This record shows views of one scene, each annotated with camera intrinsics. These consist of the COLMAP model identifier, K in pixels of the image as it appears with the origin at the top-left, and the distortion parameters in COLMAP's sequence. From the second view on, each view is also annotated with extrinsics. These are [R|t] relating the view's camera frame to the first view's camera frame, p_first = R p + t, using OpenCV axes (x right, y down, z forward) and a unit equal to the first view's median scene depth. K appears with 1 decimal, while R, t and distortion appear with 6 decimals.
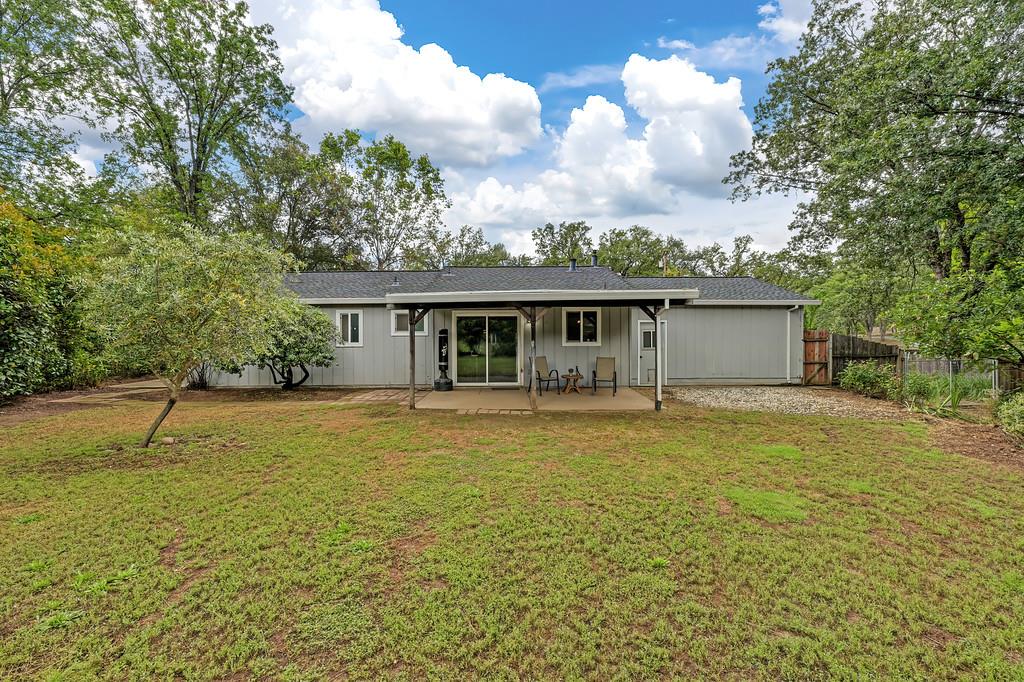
lens RADIAL K [[411.4, 0, 507.3], [0, 411.4, 338.5], [0, 0, 1]] dist [0.000135, -0.000230]
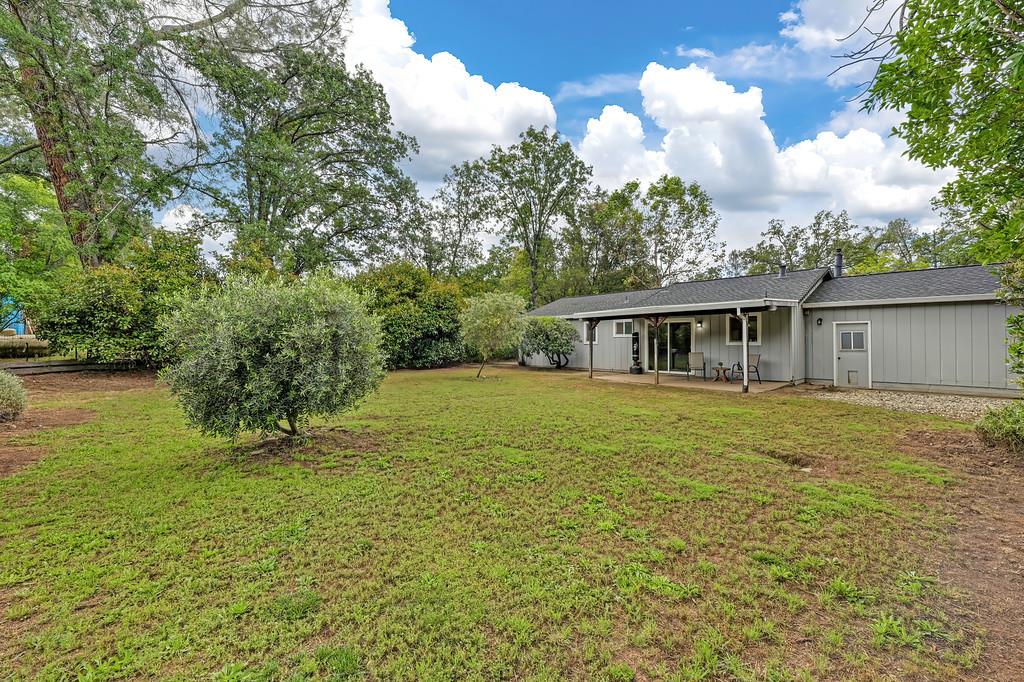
lens RADIAL K [[402.1, 0, 515.3], [0, 402.1, 338.4], [0, 0, 1]] dist [0.000484, -0.000200]
pose [[0.690612, 0.000432, -0.723225, 0.528318], [-0.008972, 0.999928, -0.007970, 0.012747], [0.723169, 0.011993, 0.690567, -0.273686]]
